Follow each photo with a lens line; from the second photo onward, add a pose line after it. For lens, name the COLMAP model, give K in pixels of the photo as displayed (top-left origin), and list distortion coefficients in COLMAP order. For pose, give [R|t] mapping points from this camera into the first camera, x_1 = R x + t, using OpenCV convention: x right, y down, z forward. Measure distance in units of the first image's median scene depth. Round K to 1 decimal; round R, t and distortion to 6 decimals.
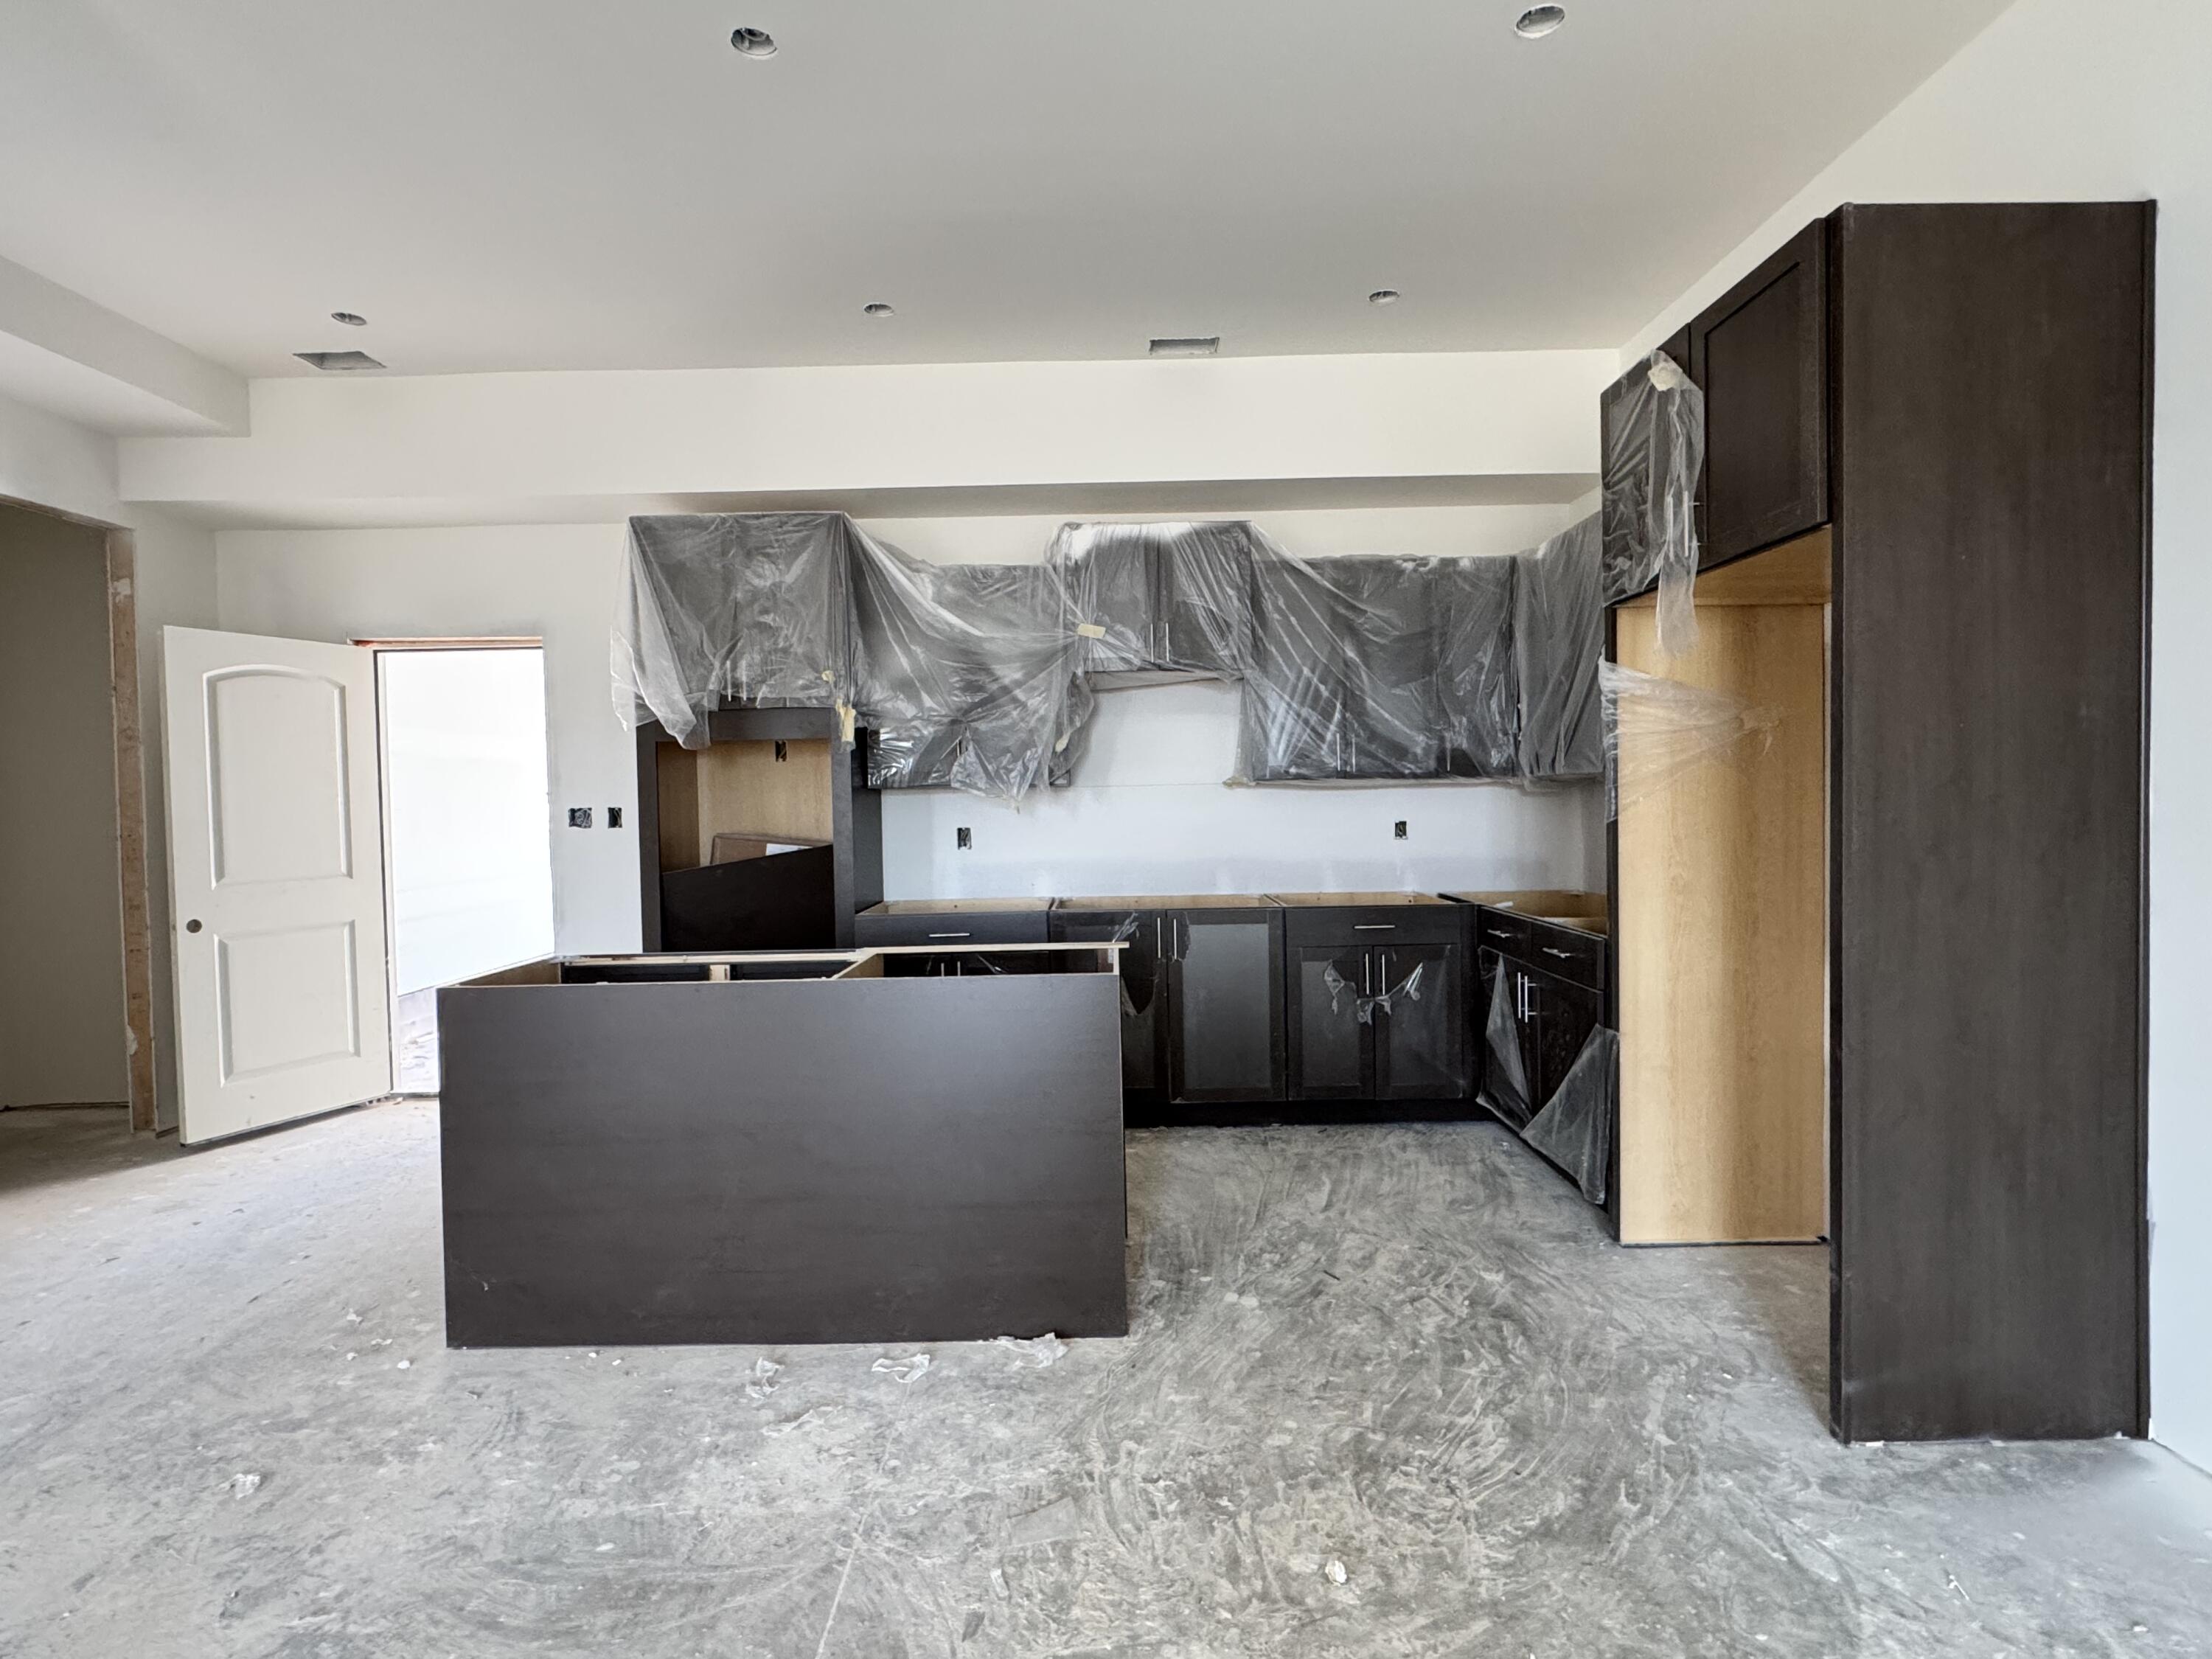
lens RADIAL K [[1140.0, 0, 1099.3], [0, 1140.0, 827.3], [0, 0, 1]] dist [-0.001402, 0.000531]
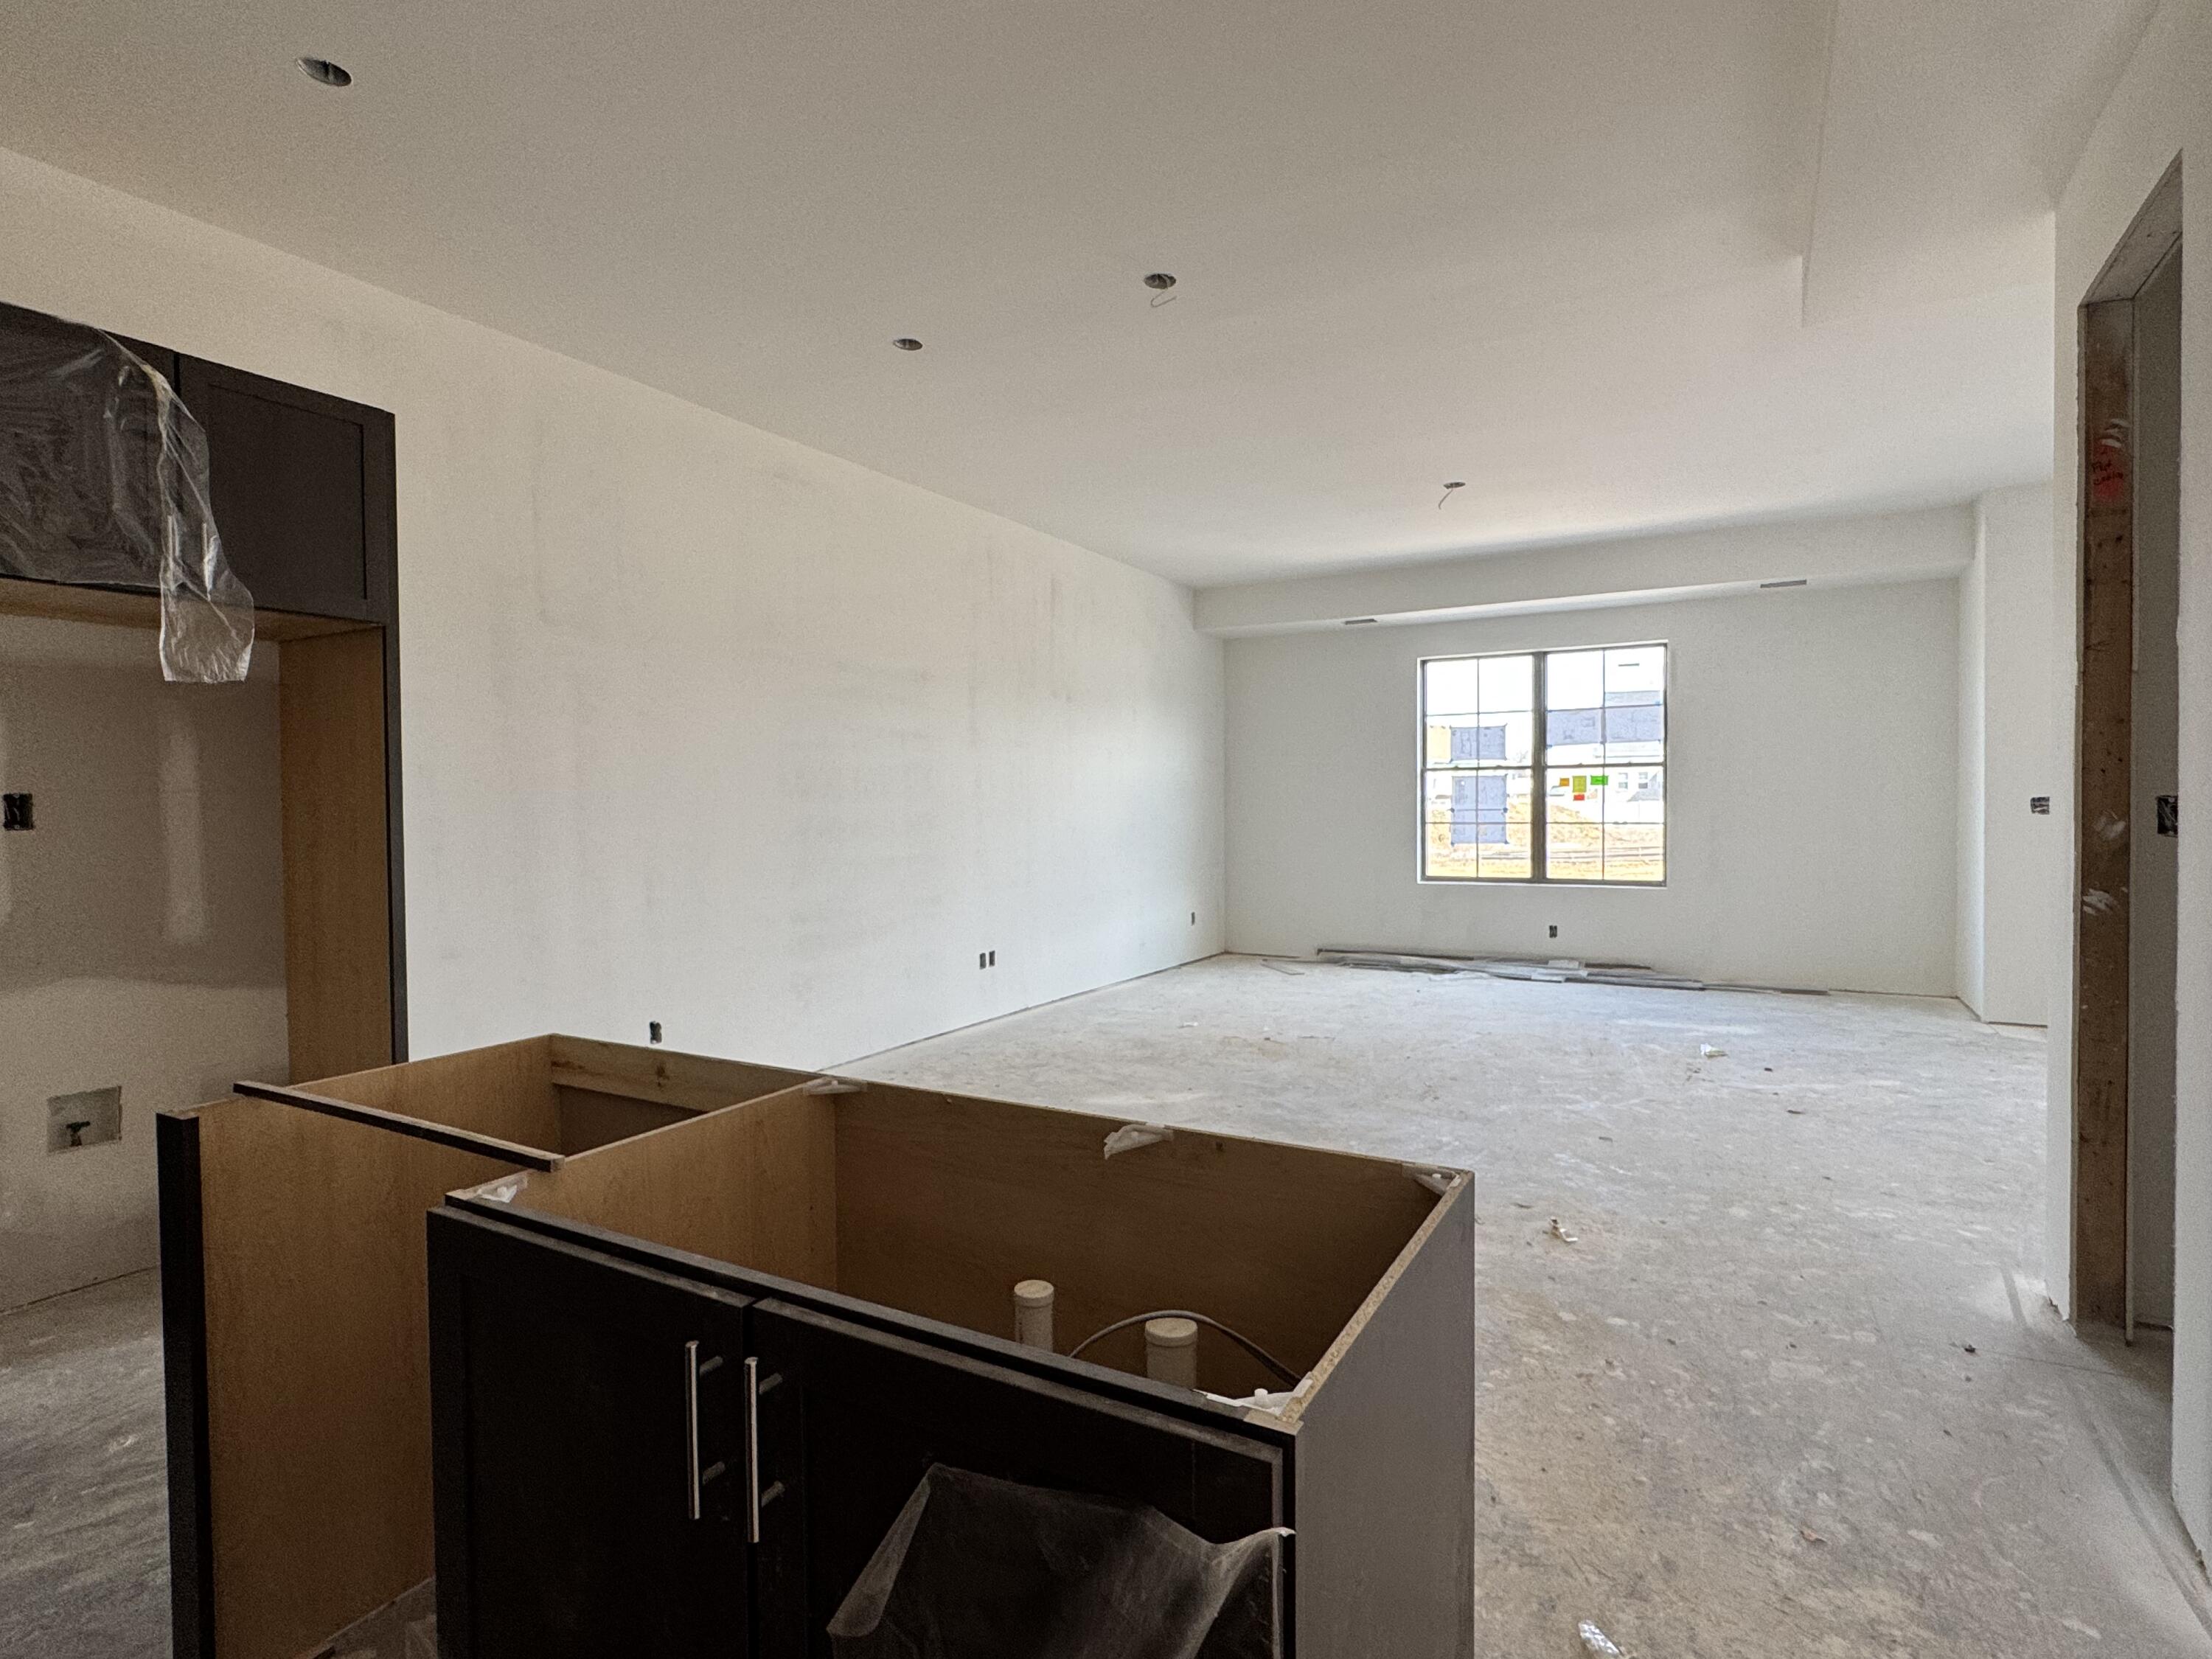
lens RADIAL K [[1140.0, 0, 1099.3], [0, 1140.0, 827.3], [0, 0, 1]] dist [-0.001402, 0.000531]
pose [[-0.871666, 0.016216, 0.489833, -0.414276], [0.037735, 0.998706, 0.034088, -0.014344], [-0.488646, 0.048197, -0.871150, 0.899331]]
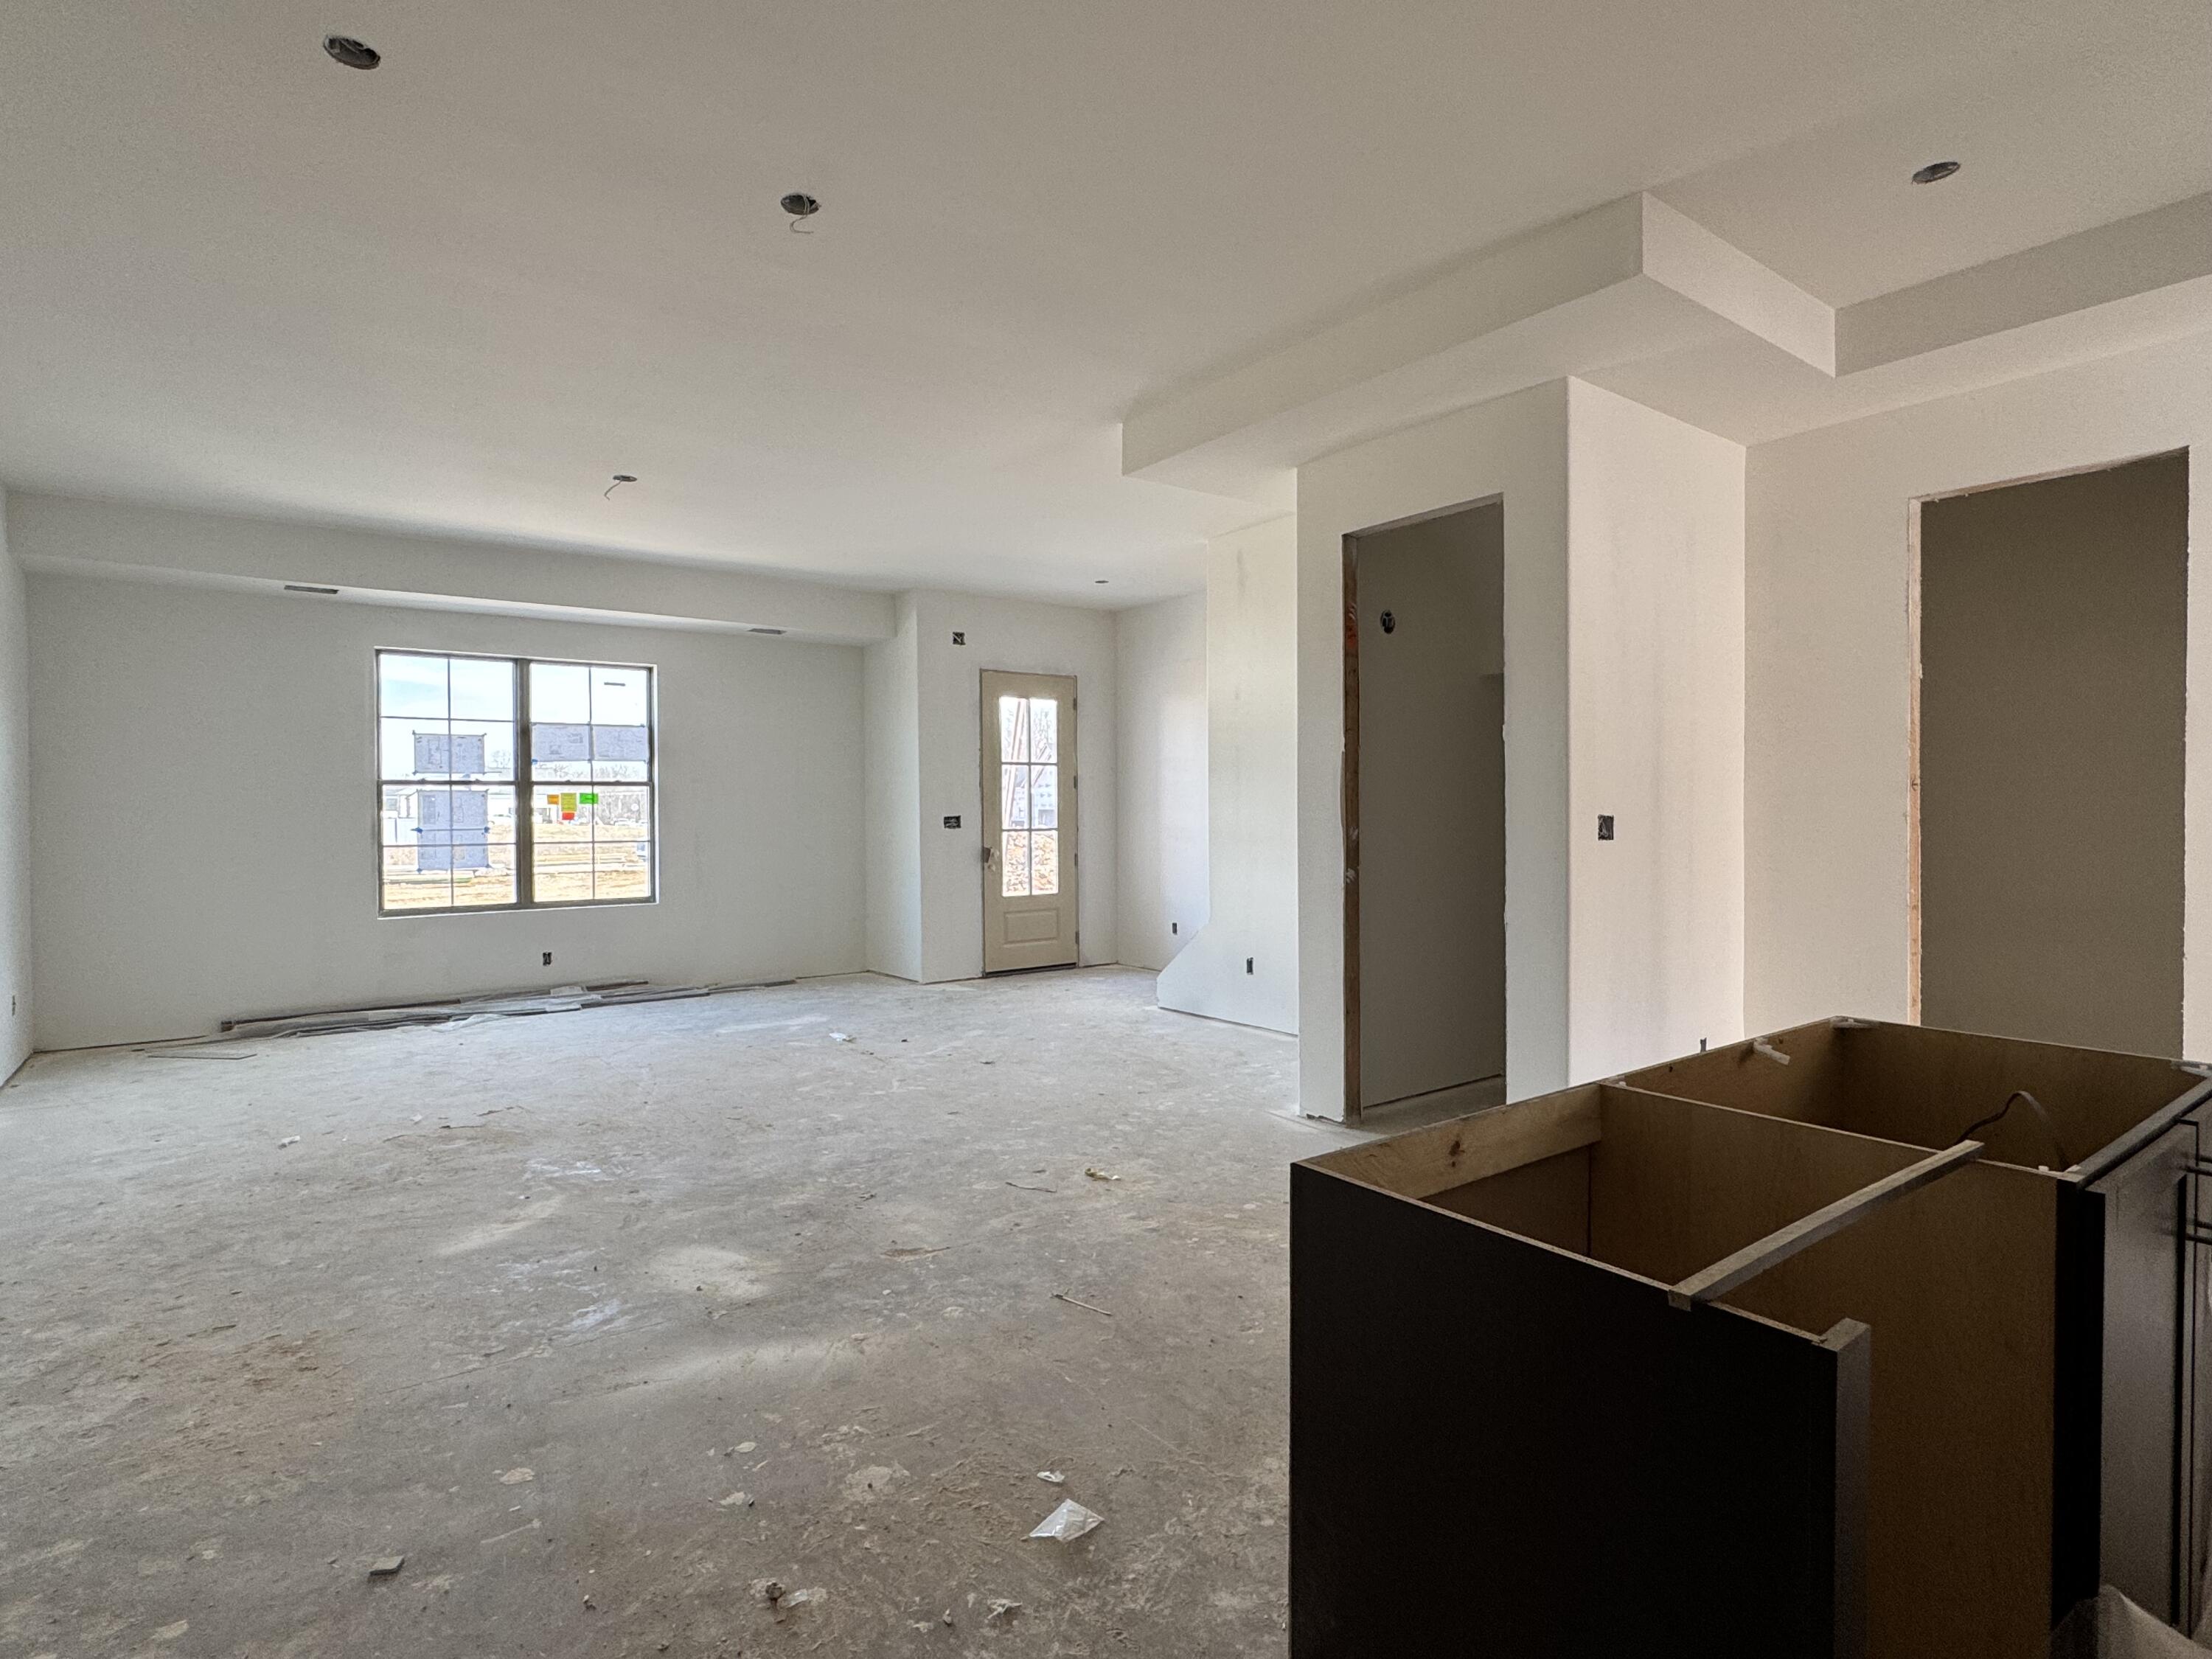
lens RADIAL K [[1137.4, 0, 1099.3], [0, 1137.4, 824.0], [0, 0, 1]] dist [0.000133, 0.000018]
pose [[-0.795307, 0.031140, -0.605406, 0.237875], [0.006619, 0.999066, 0.042694, -0.028370], [0.606170, 0.029948, -0.794771, 0.816730]]
